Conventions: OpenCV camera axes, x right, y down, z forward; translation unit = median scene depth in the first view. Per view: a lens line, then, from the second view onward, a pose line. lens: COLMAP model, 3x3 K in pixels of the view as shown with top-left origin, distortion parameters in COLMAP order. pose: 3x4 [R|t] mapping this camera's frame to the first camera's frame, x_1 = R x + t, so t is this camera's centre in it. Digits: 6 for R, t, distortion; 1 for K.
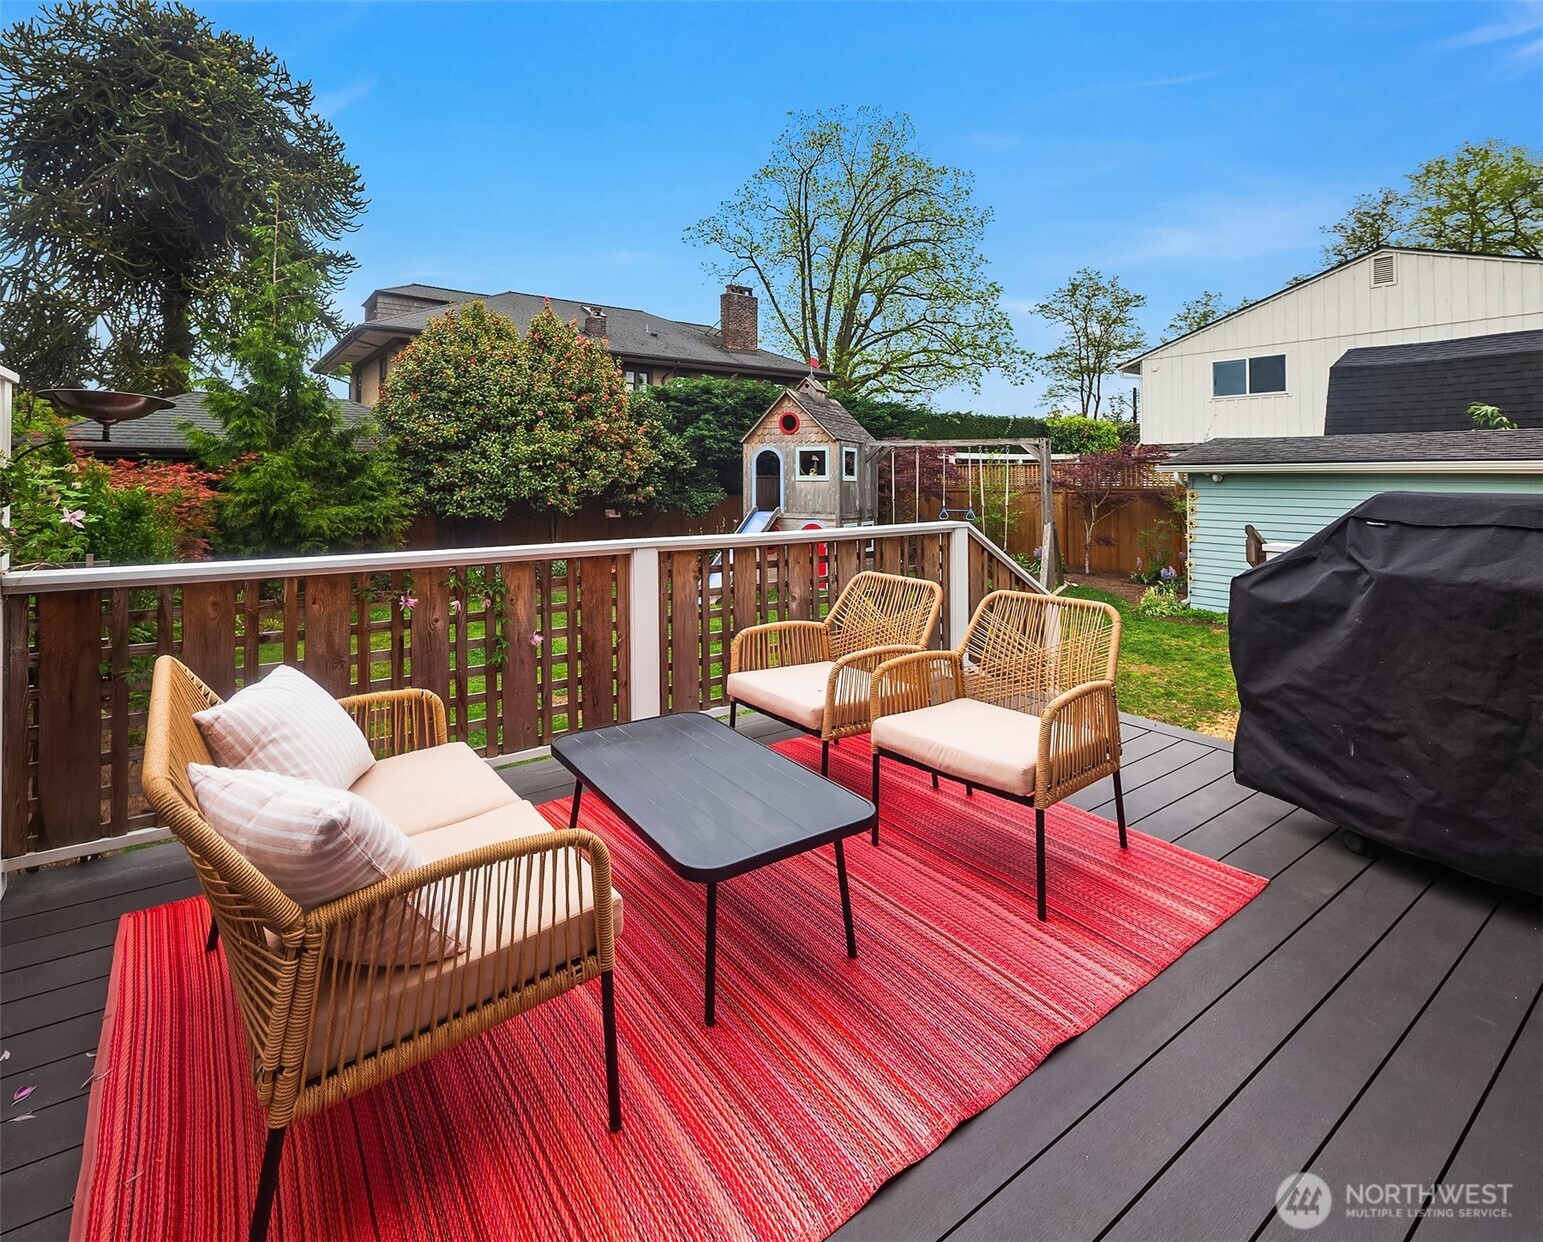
lens RADIAL K [[770.9, 0, 771.5], [0, 770.9, 621.0], [0, 0, 1]] dist [-0.000983, 0.000024]
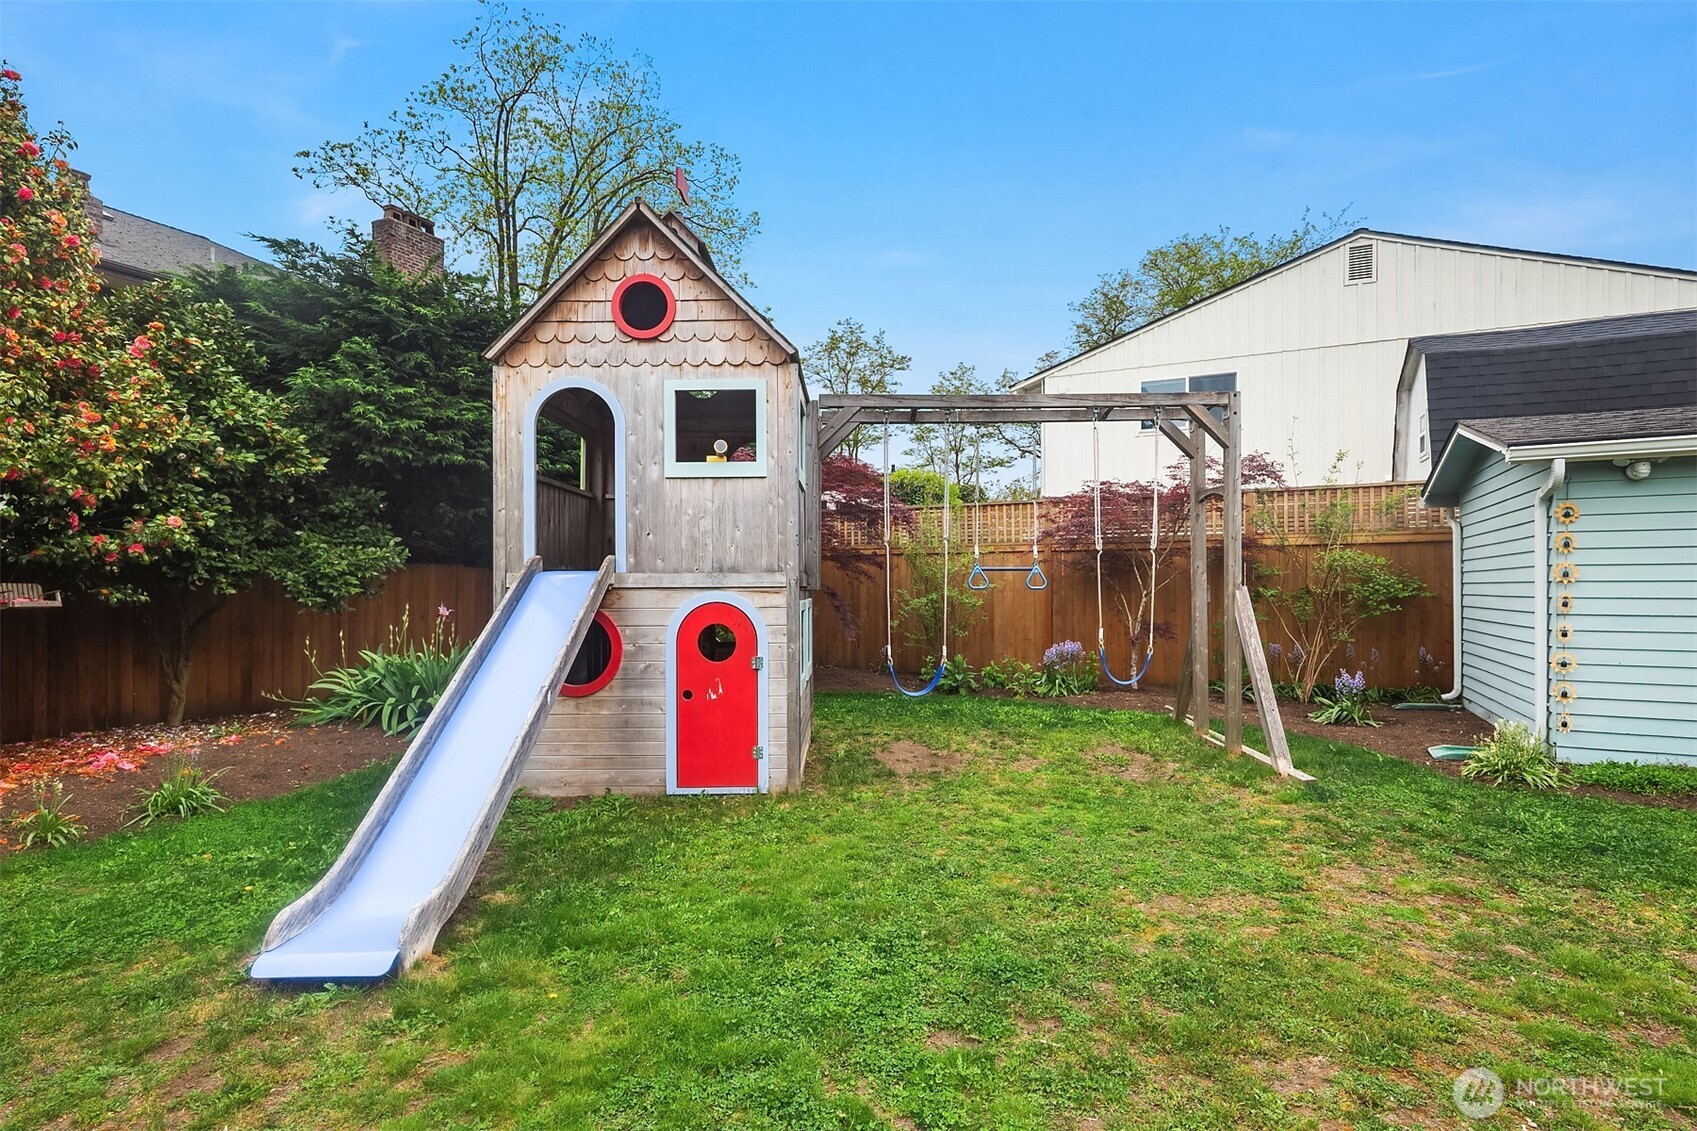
lens RADIAL K [[919.6, 0, 847.3], [0, 919.6, 590.7], [0, 0, 1]] dist [-0.000677, -0.001298]
pose [[0.910585, -0.019068, 0.412881, -0.055090], [0.087502, 0.985186, -0.147482, -0.056702], [-0.403952, 0.170423, 0.898765, 0.528718]]
